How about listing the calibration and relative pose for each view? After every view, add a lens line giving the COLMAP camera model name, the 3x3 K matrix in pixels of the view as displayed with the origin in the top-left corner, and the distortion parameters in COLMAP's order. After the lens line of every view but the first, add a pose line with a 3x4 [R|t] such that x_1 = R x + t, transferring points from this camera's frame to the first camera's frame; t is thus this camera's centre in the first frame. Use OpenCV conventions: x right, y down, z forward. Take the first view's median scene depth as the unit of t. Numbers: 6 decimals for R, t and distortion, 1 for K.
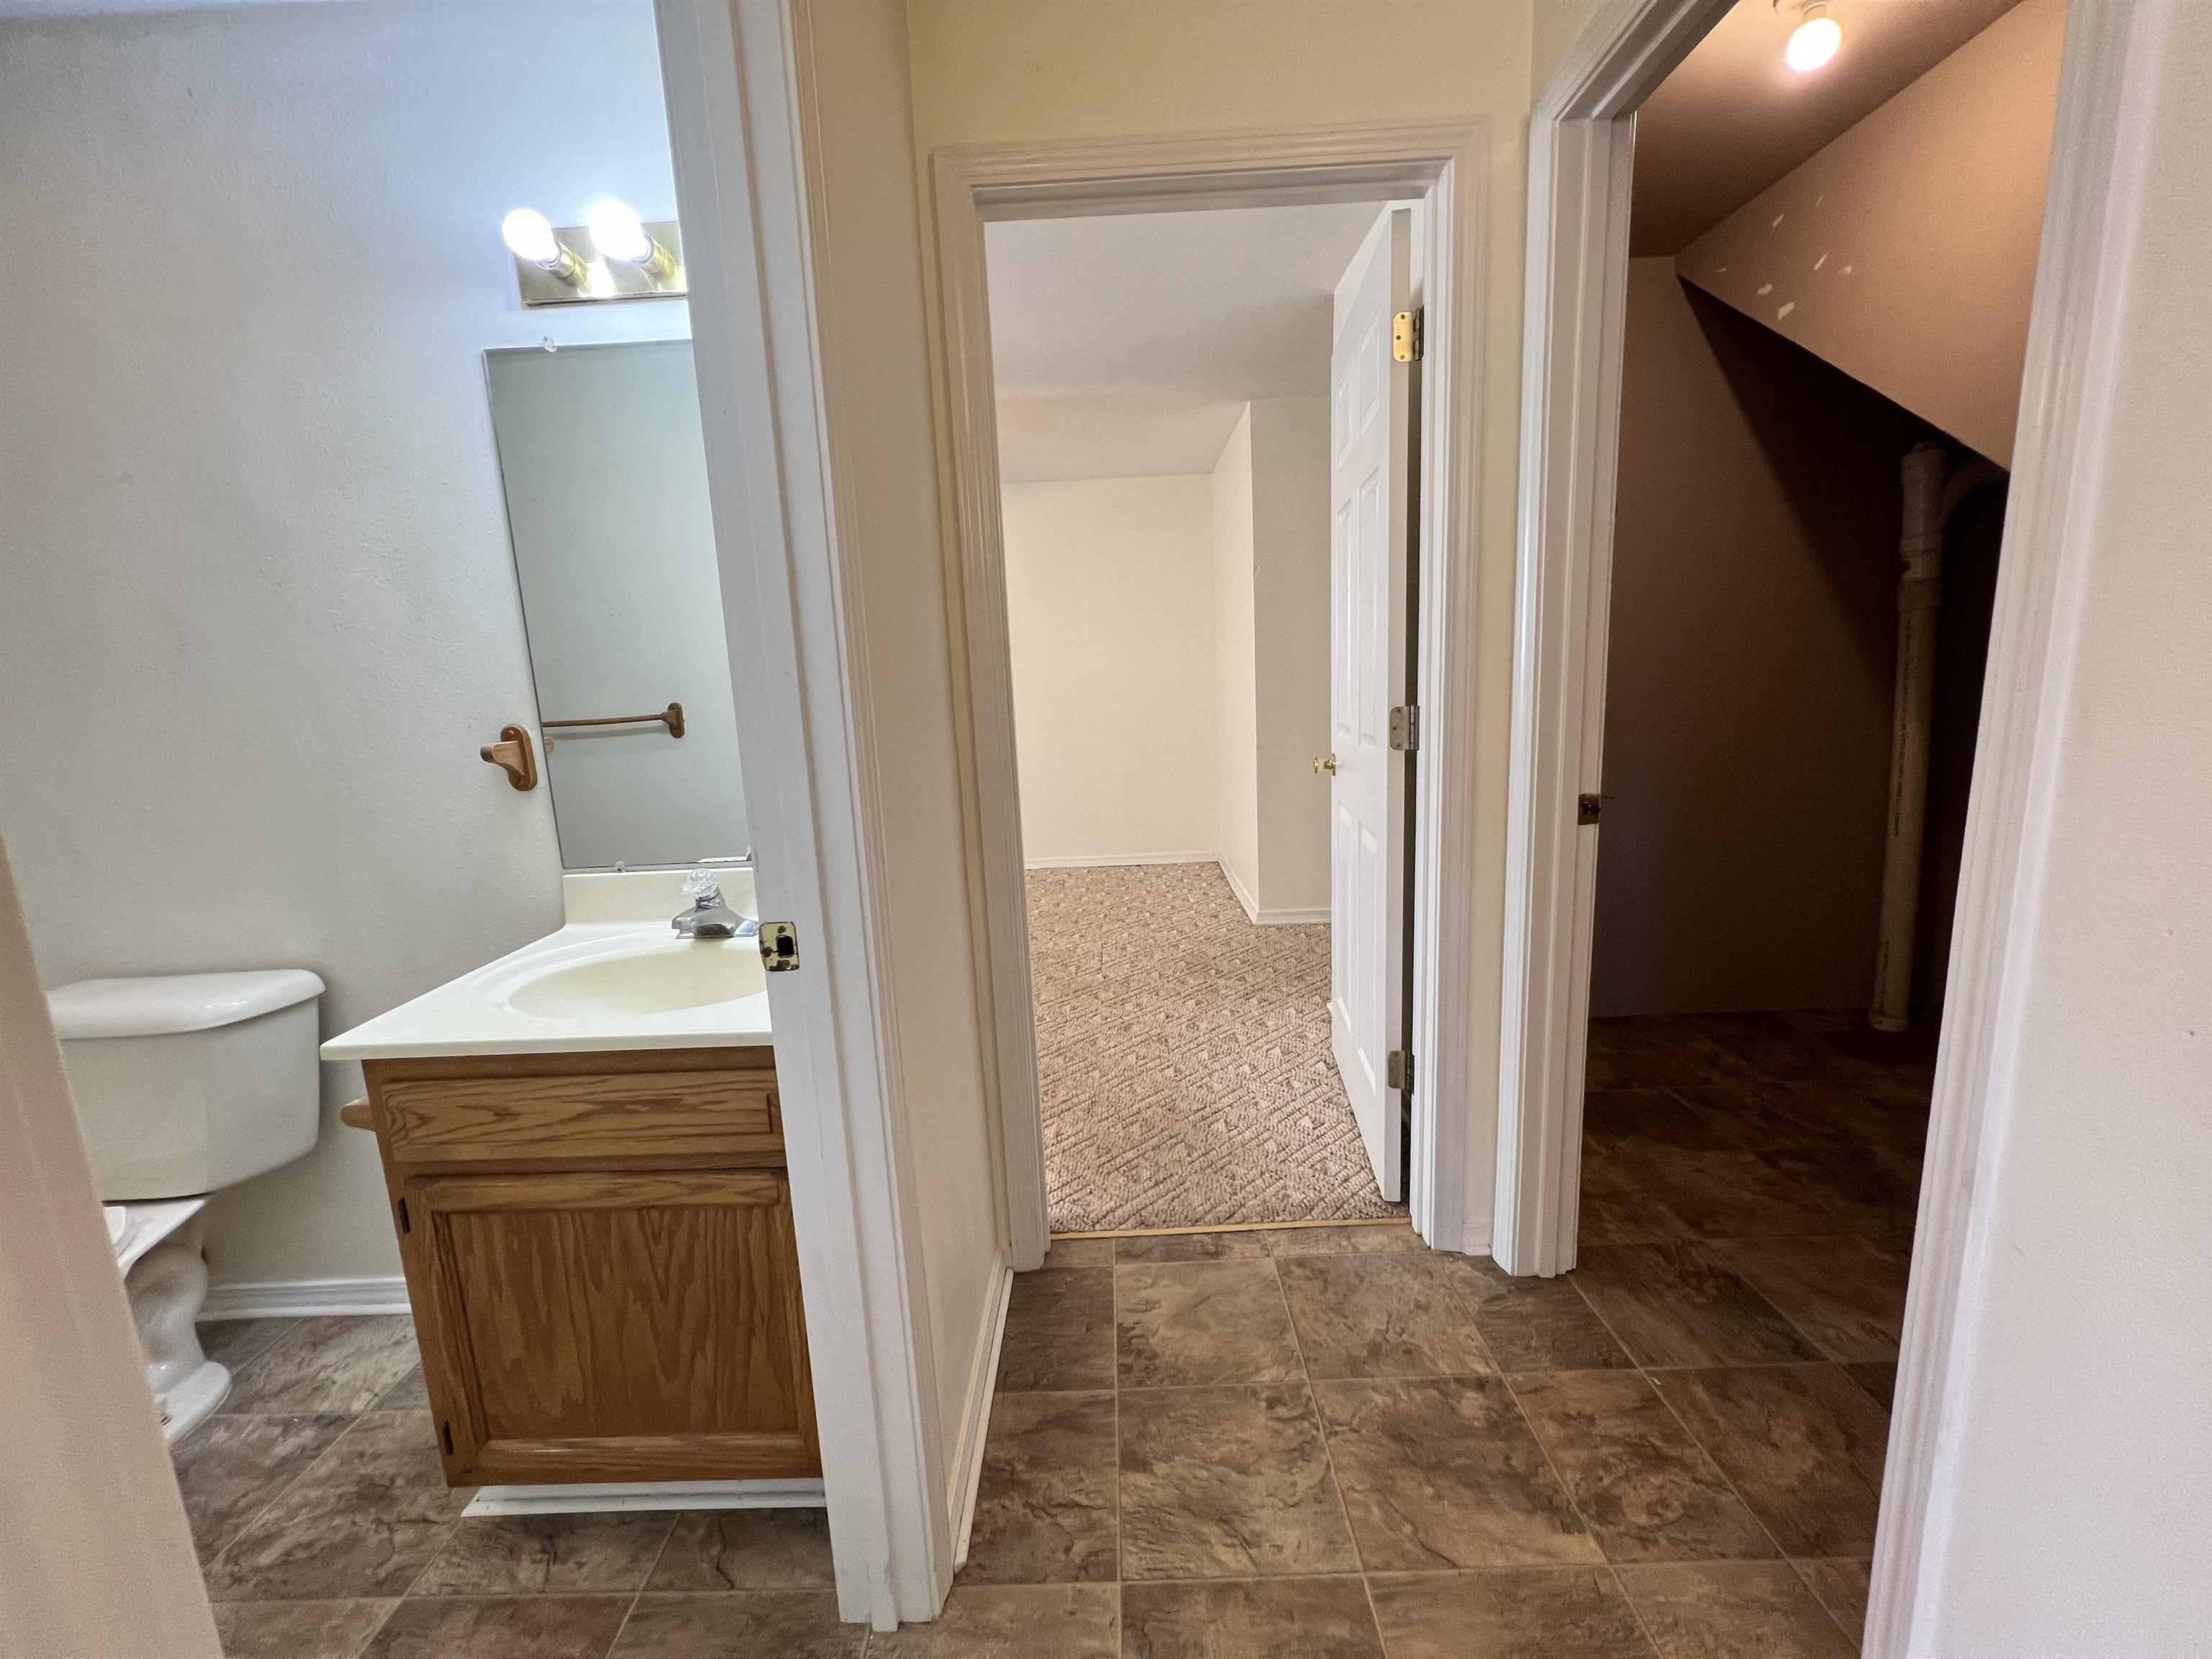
lens RADIAL K [[883.1, 0, 1096.6], [0, 883.1, 824.4], [0, 0, 1]] dist [-0.001954, 0.000583]
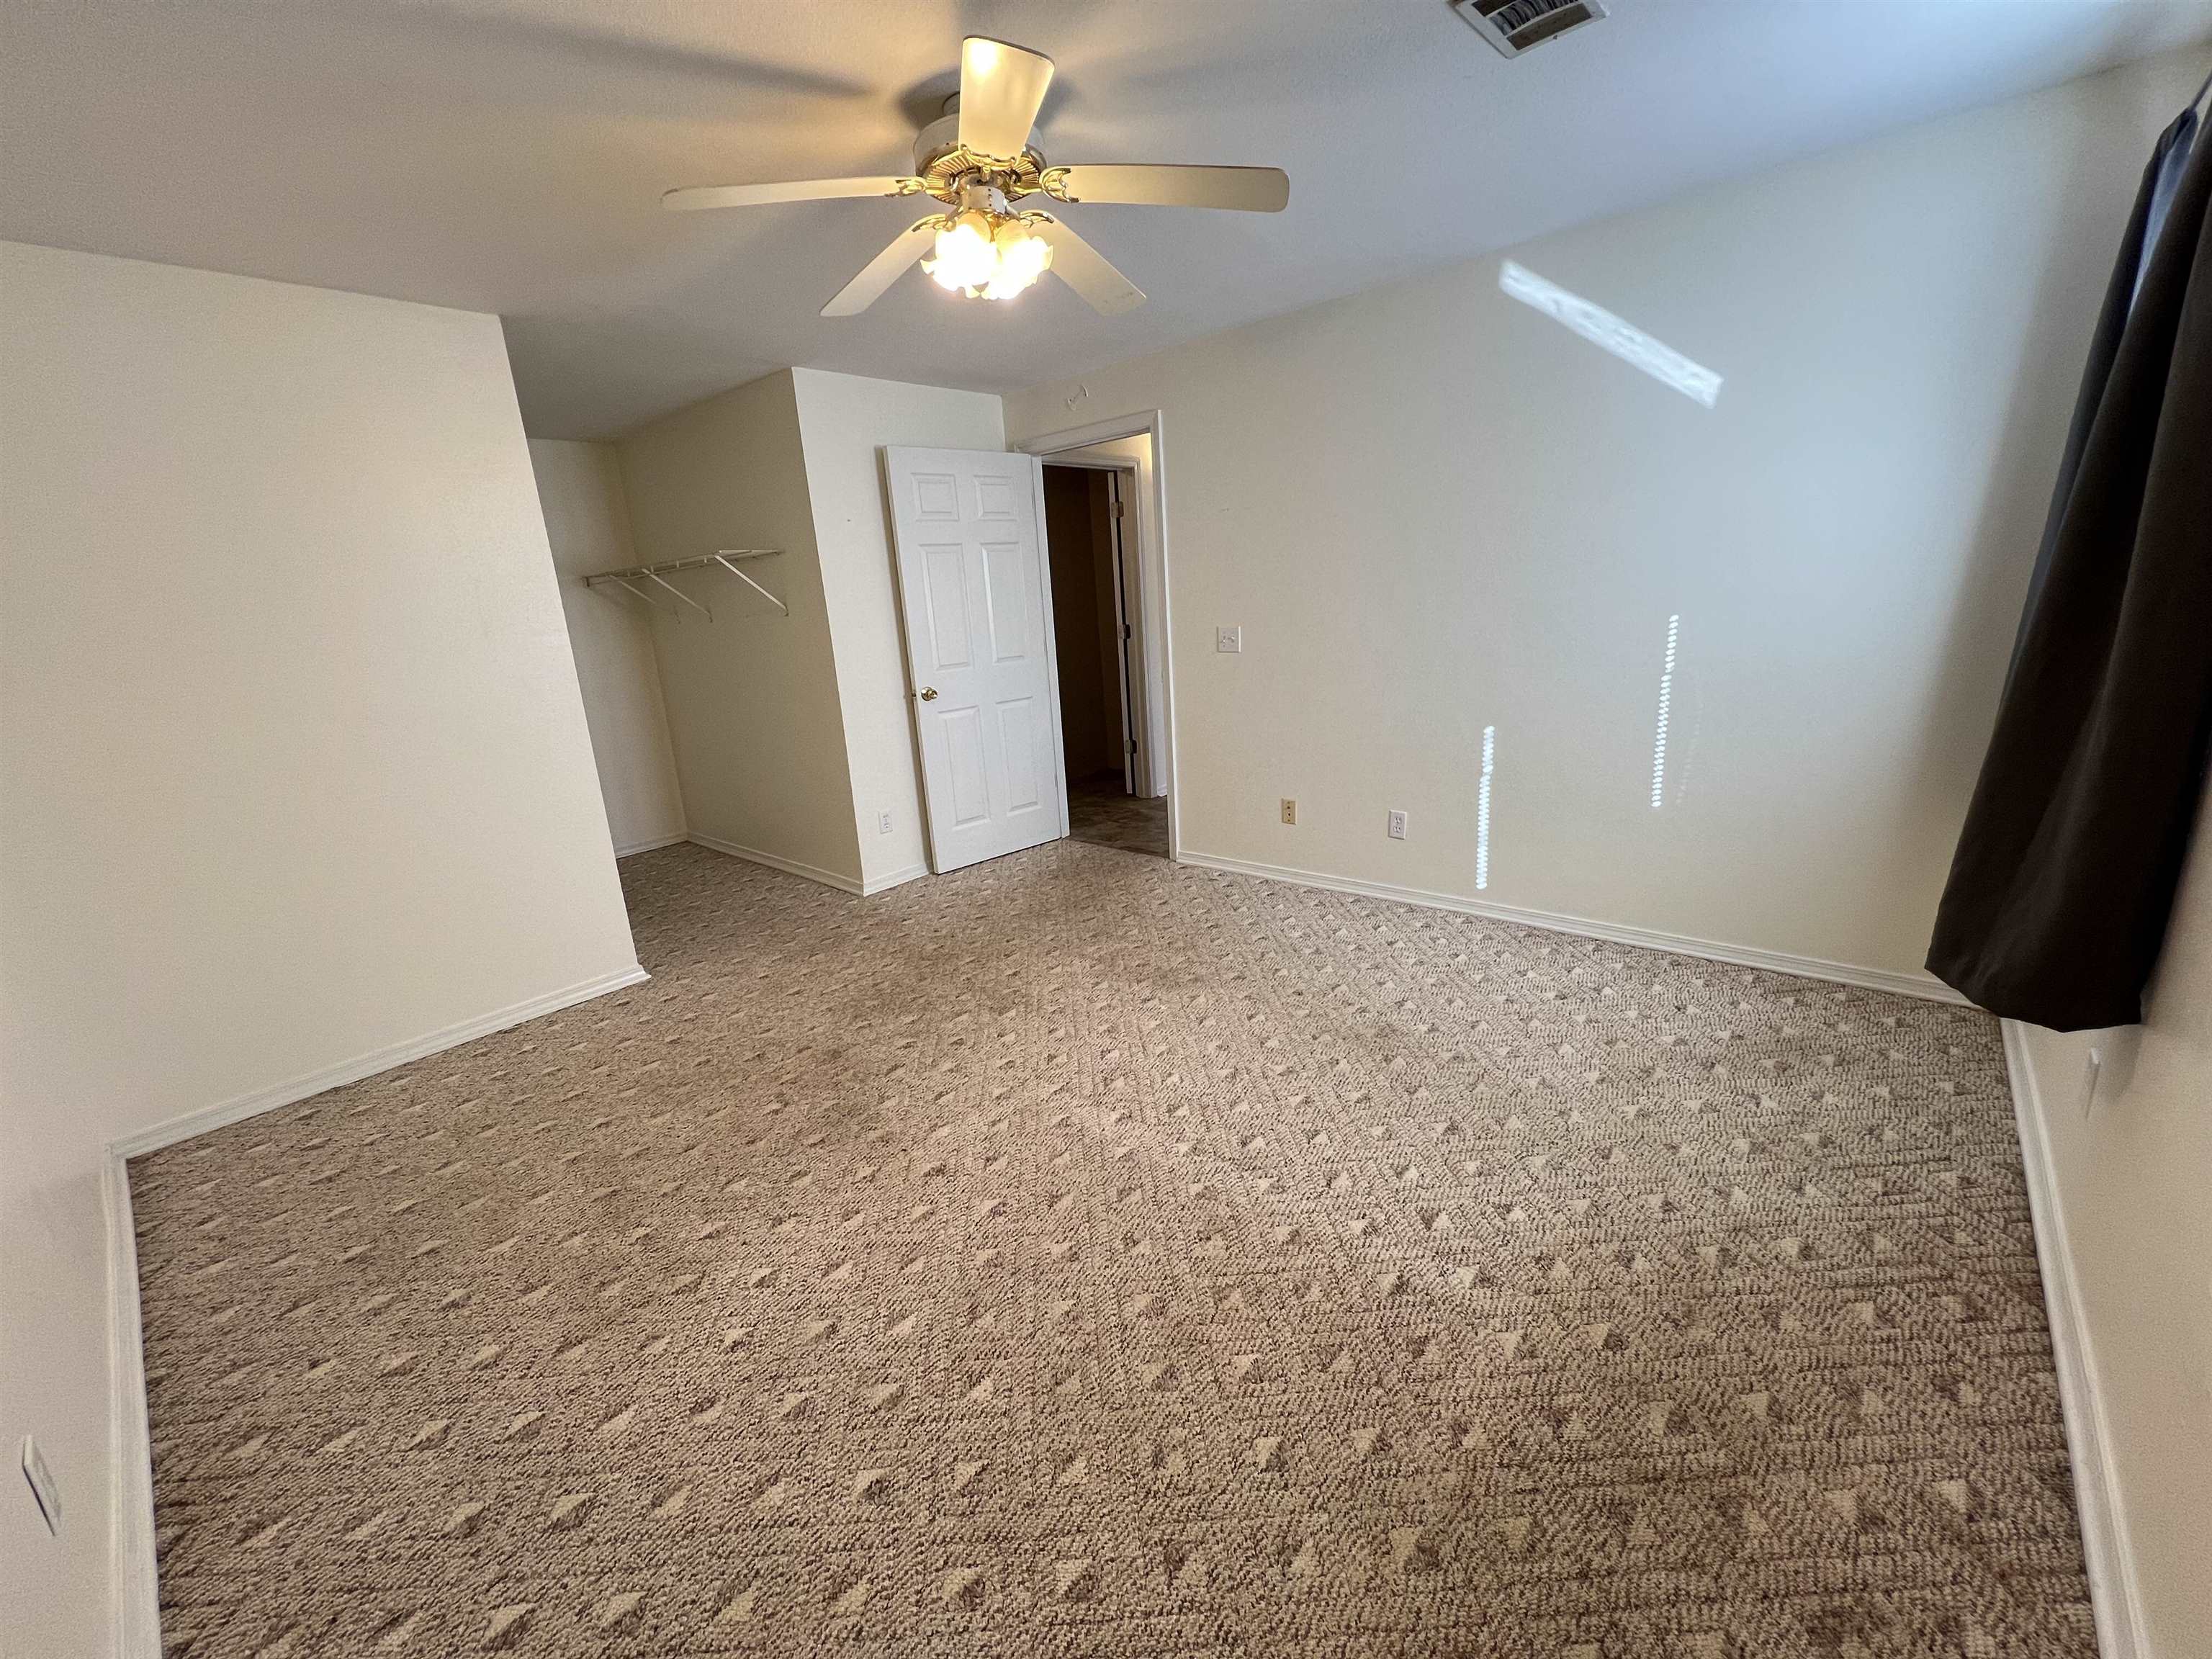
lens RADIAL K [[883.1, 0, 1096.6], [0, 883.1, 824.4], [0, 0, 1]] dist [-0.001954, 0.000583]
pose [[-0.746328, -0.070741, 0.661808, -1.116024], [0.215271, 0.915234, 0.340594, -0.349600], [-0.629803, 0.396663, -0.667837, 2.051412]]
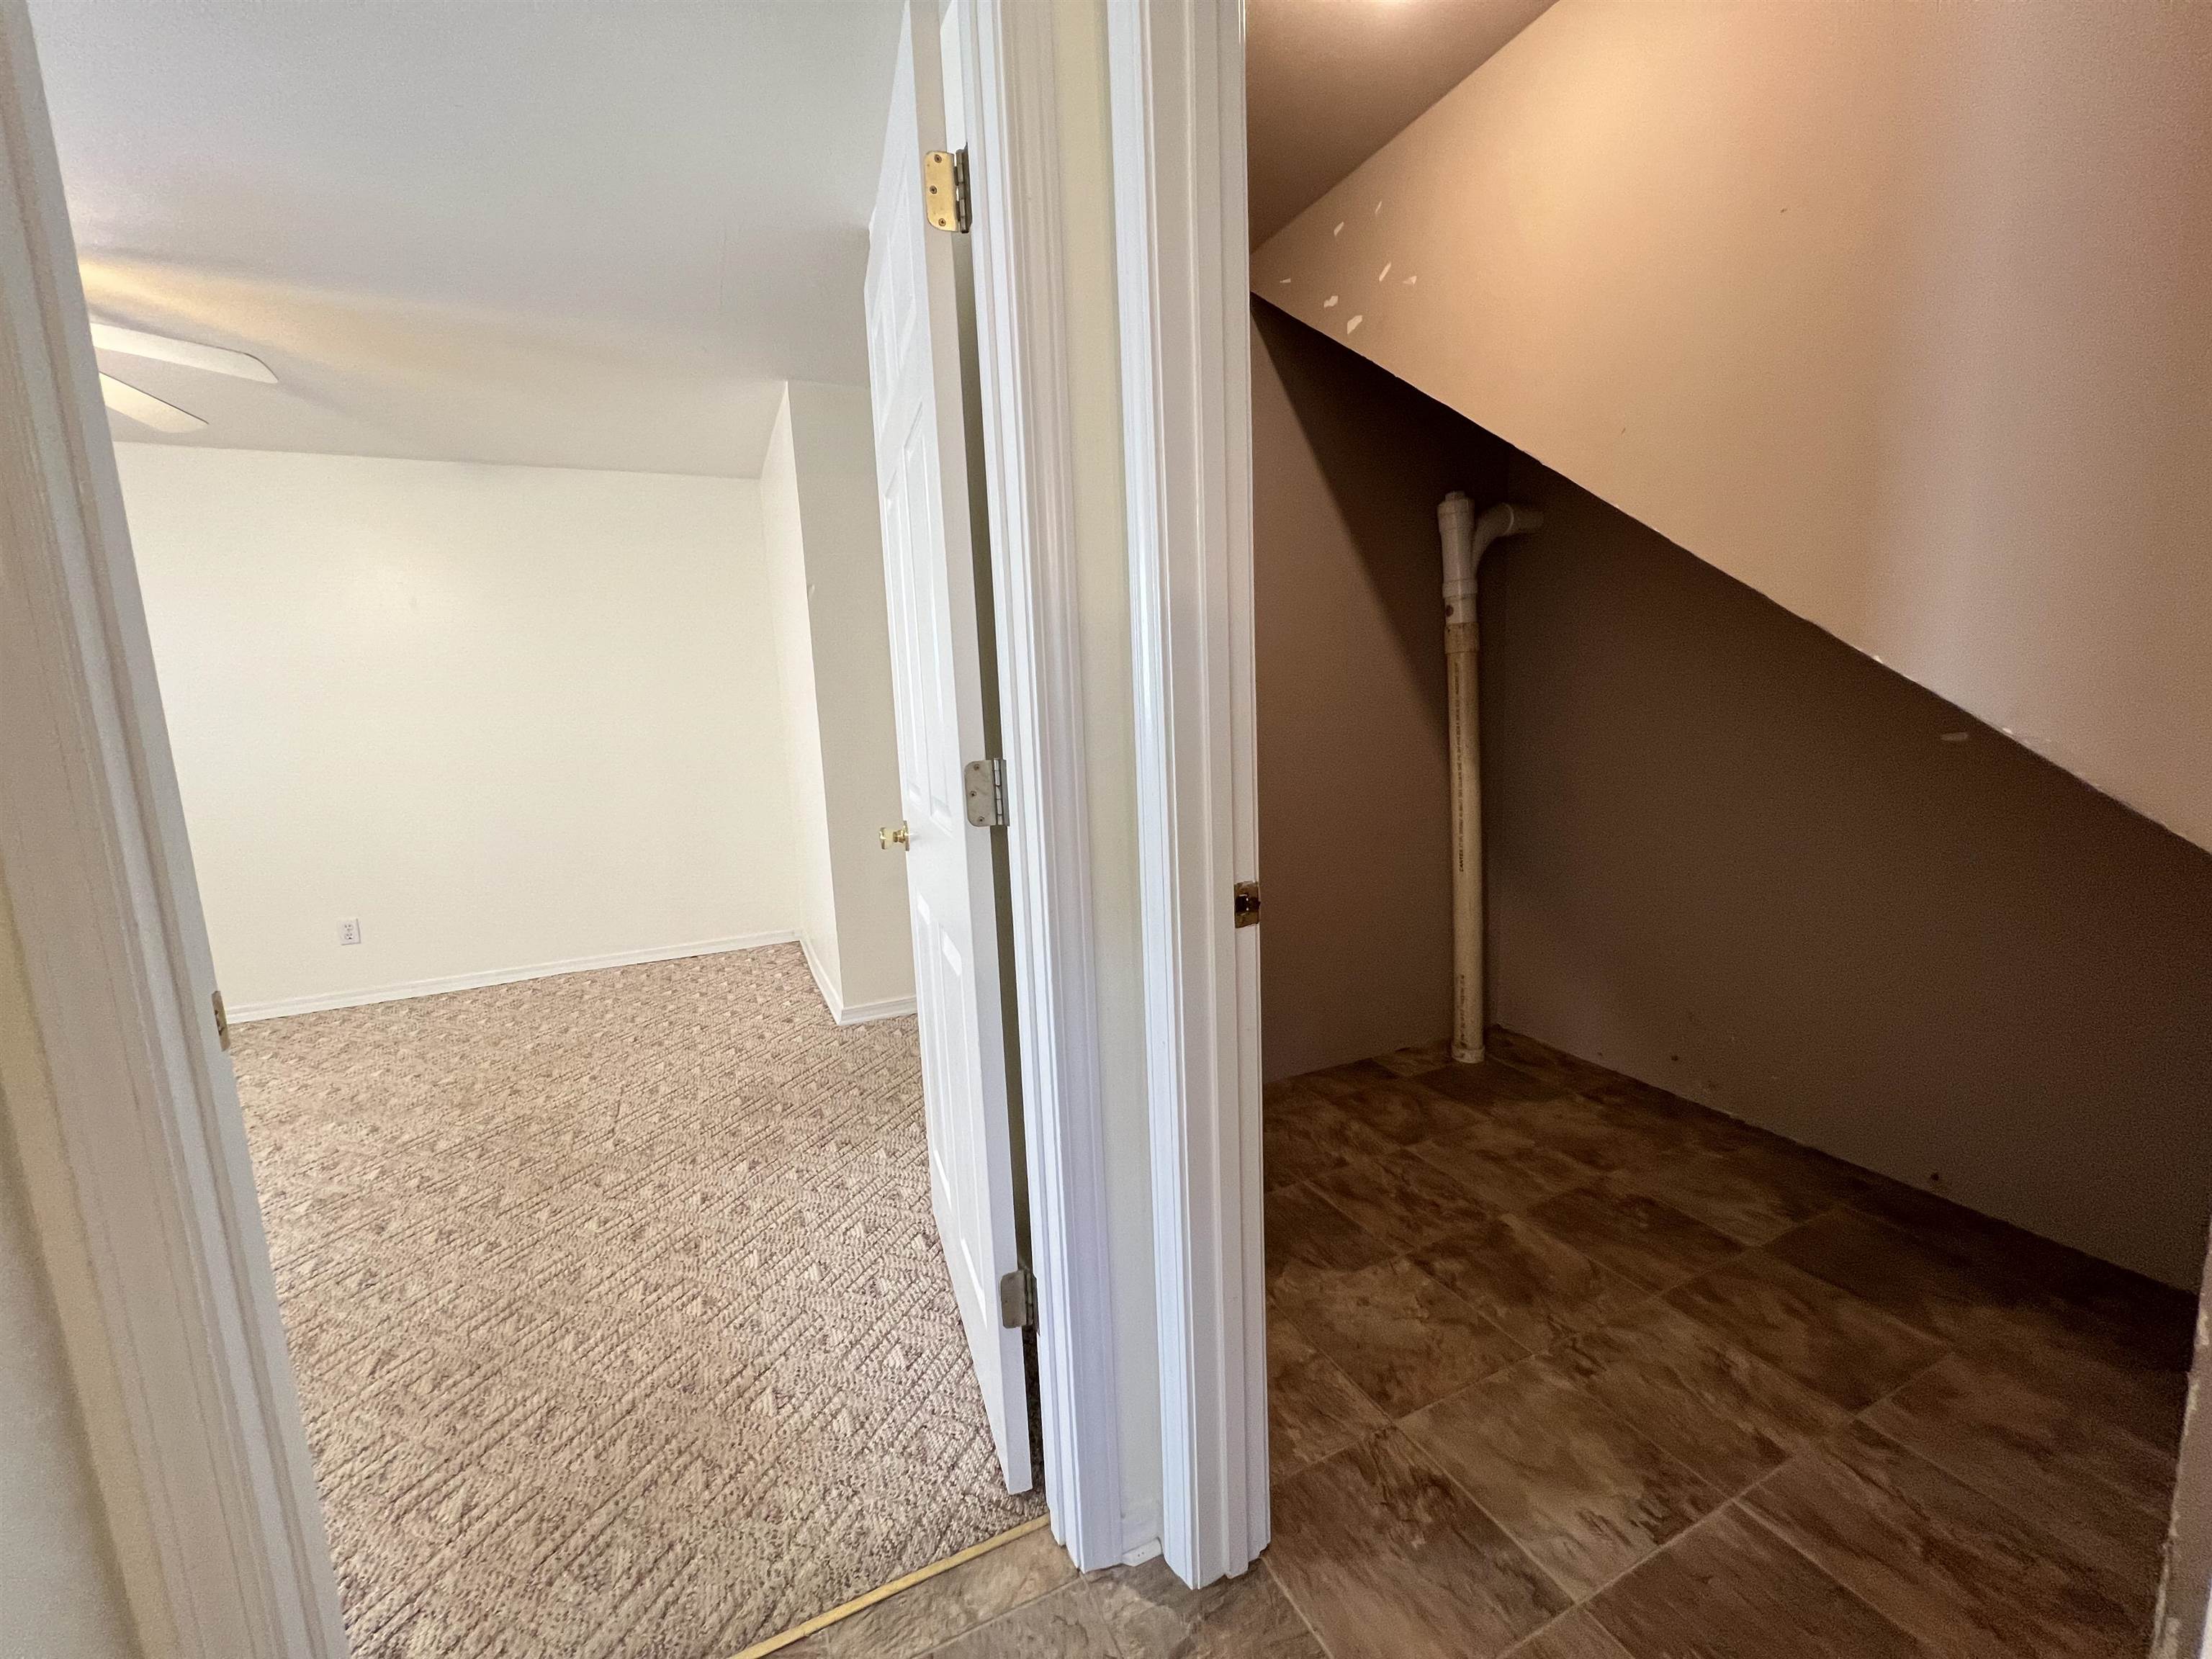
lens RADIAL K [[883.1, 0, 1096.6], [0, 883.1, 824.4], [0, 0, 1]] dist [-0.001954, 0.000583]
pose [[0.905472, -0.052475, 0.421149, 0.103588], [0.073752, 0.996684, -0.034382, -0.041023], [-0.417948, 0.062193, 0.906339, 0.265642]]
